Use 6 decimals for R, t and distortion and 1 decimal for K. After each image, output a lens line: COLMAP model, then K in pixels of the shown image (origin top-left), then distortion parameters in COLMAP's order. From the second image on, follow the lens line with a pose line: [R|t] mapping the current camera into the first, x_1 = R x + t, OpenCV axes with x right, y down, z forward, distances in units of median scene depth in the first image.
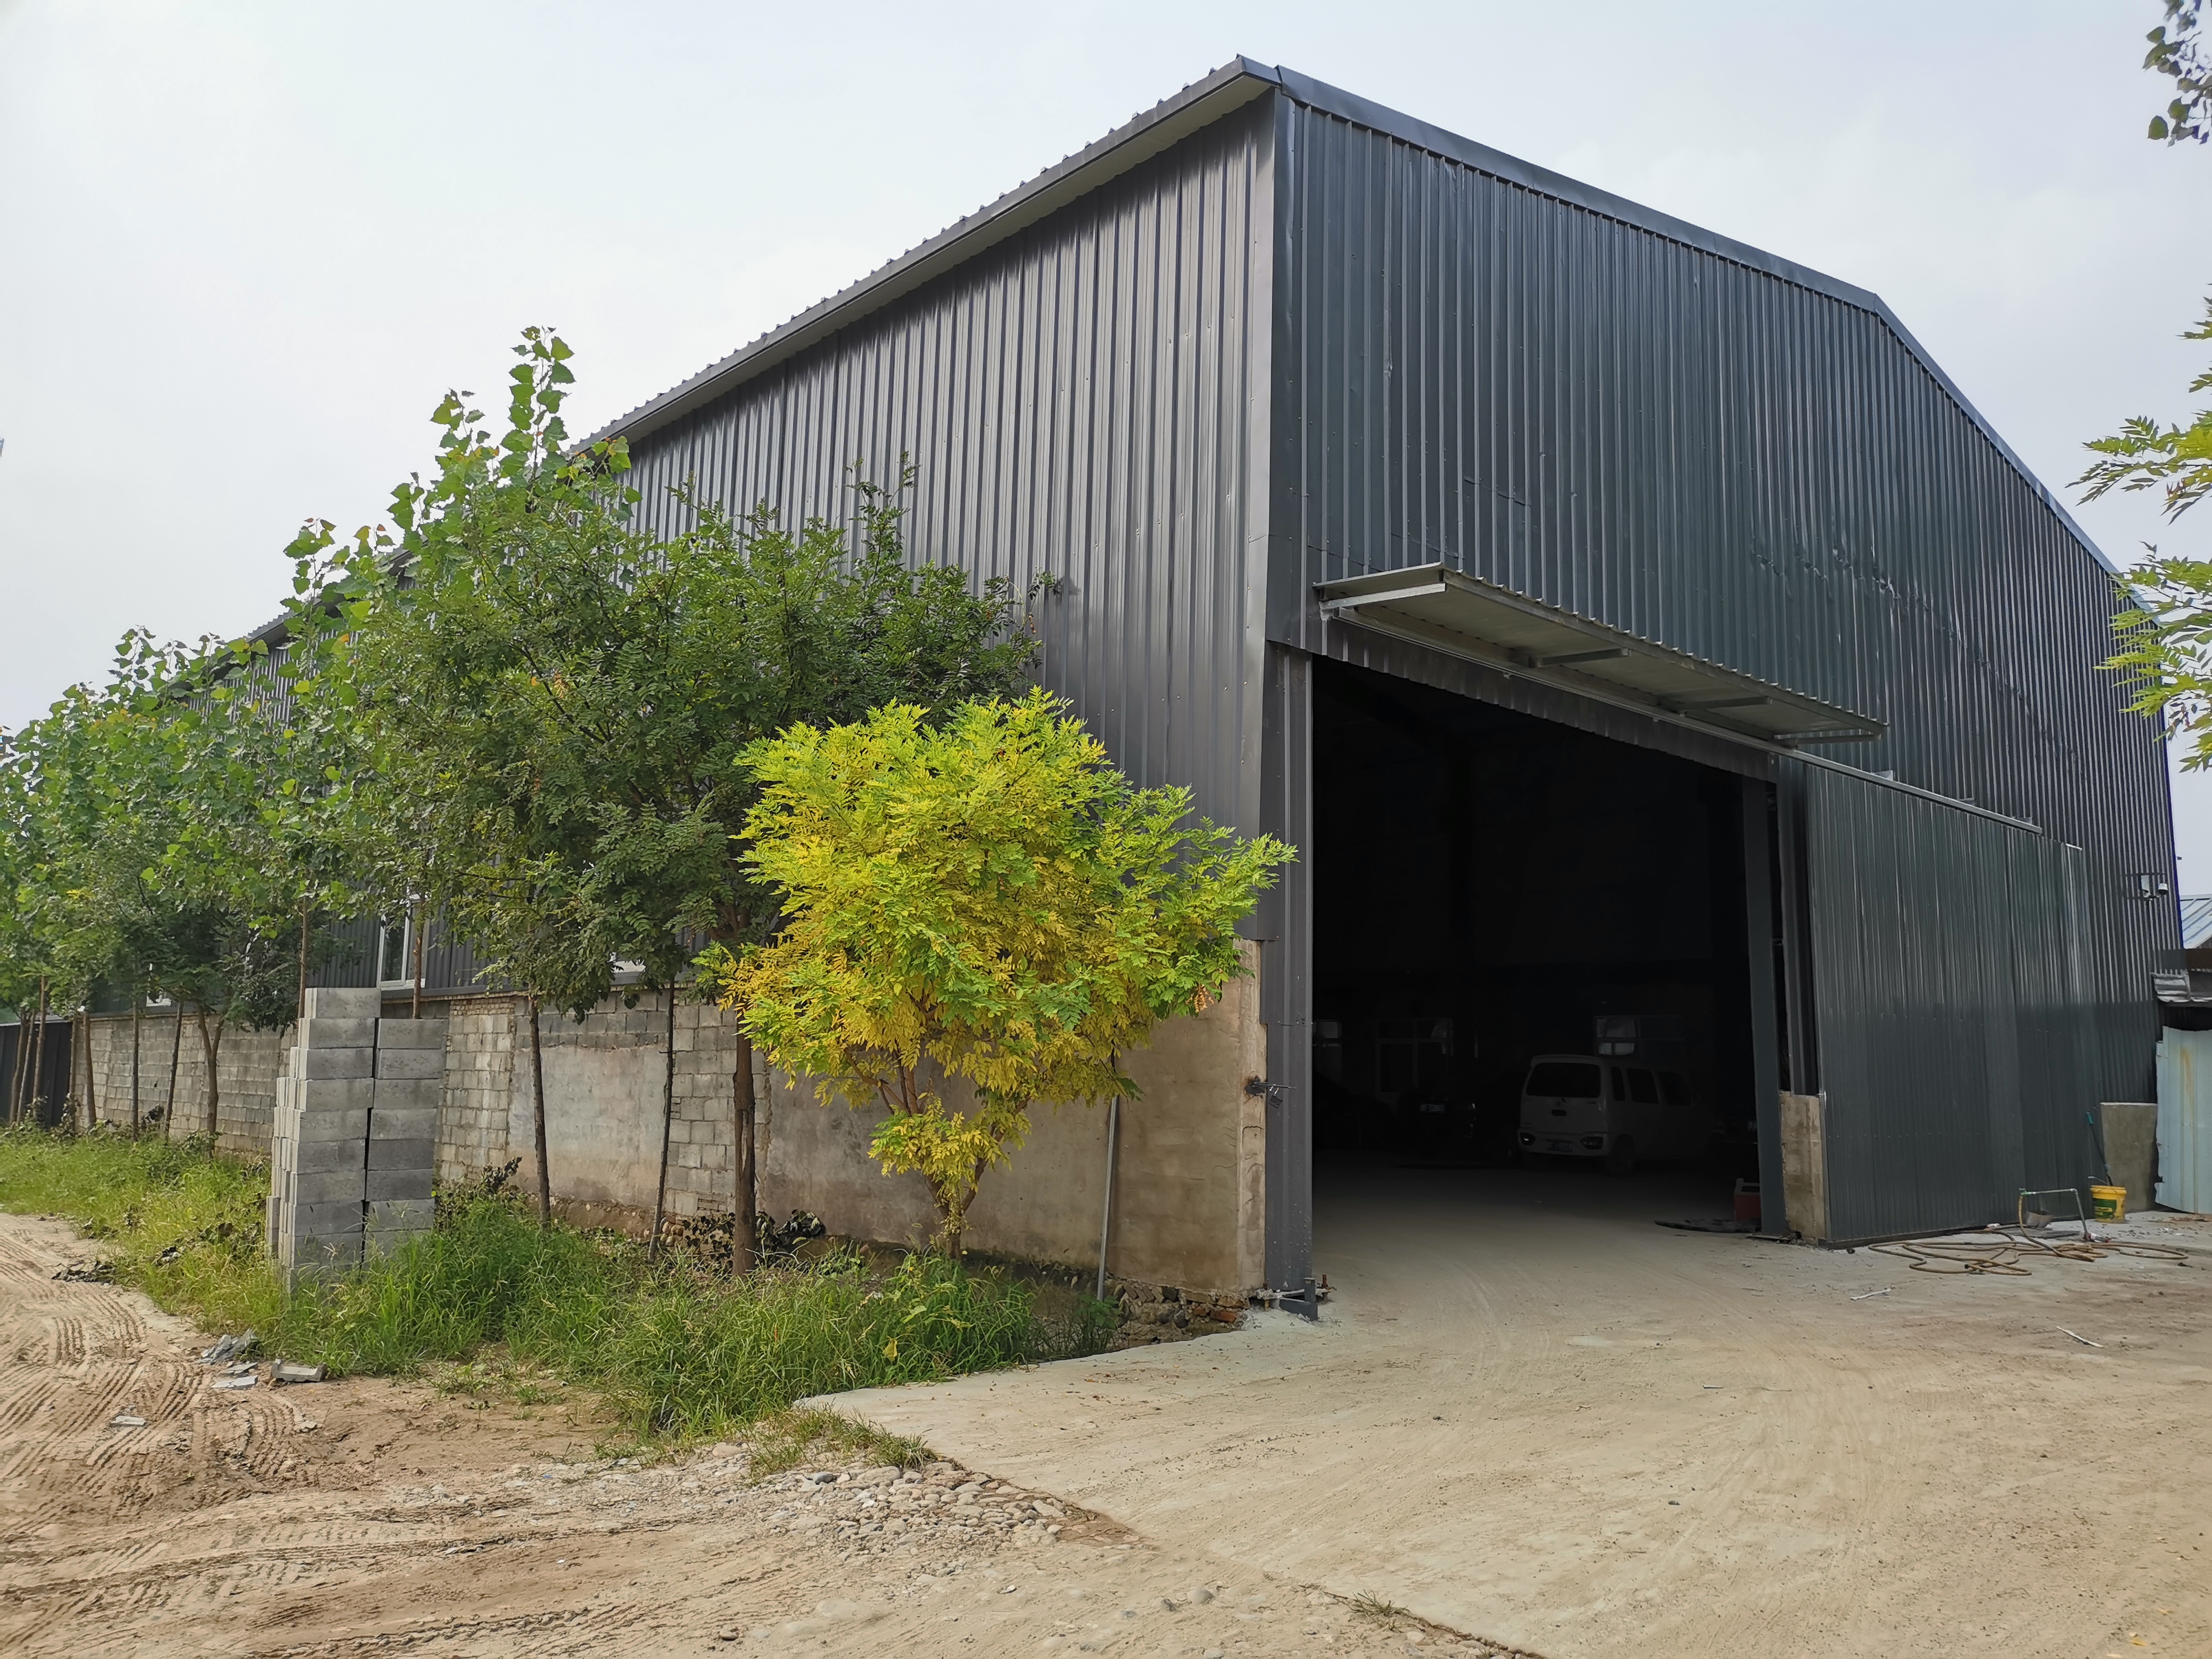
lens RADIAL K [[1668.2, 0, 1113.2], [0, 1668.2, 819.5], [0, 0, 1]] dist [0.043124, -0.018026]
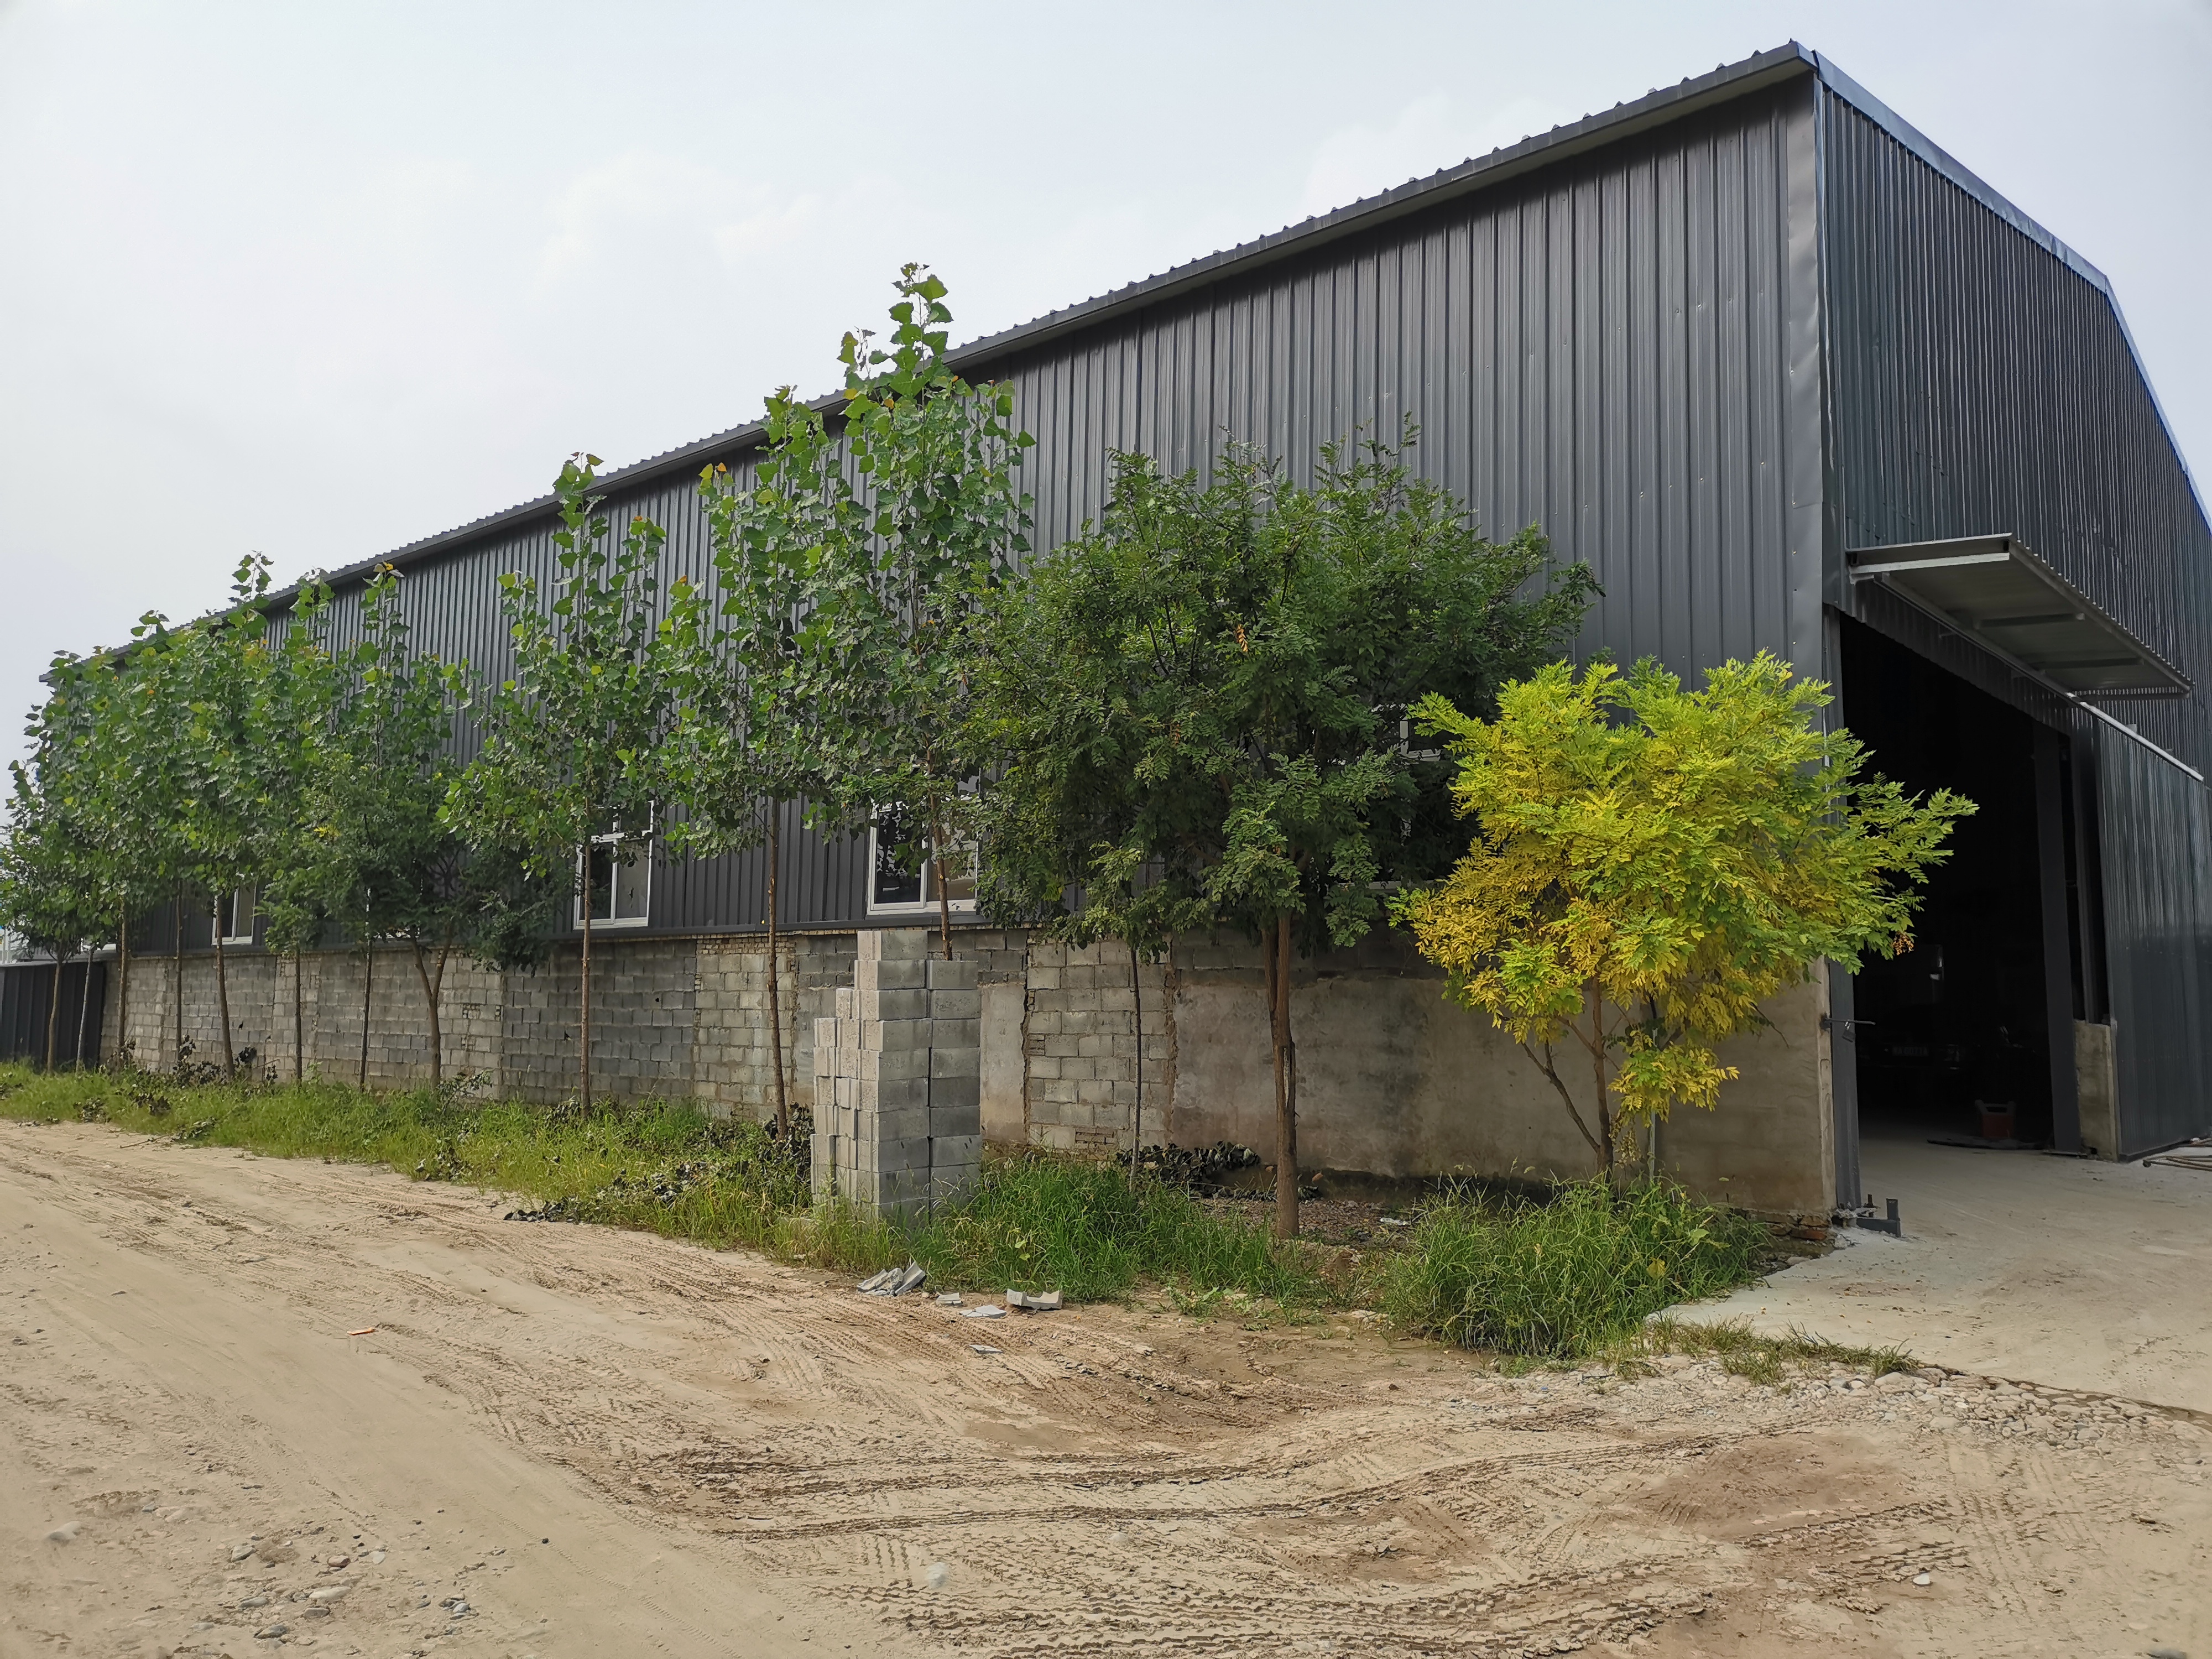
lens RADIAL K [[1668.2, 0, 1086.3], [0, 1668.2, 812.5], [0, 0, 1]] dist [0.043124, -0.018026]
pose [[0.994871, 0.003142, 0.101100, -0.354356], [-0.006871, 0.999308, 0.036557, -0.007634], [-0.100916, -0.037064, 0.994204, -0.013996]]
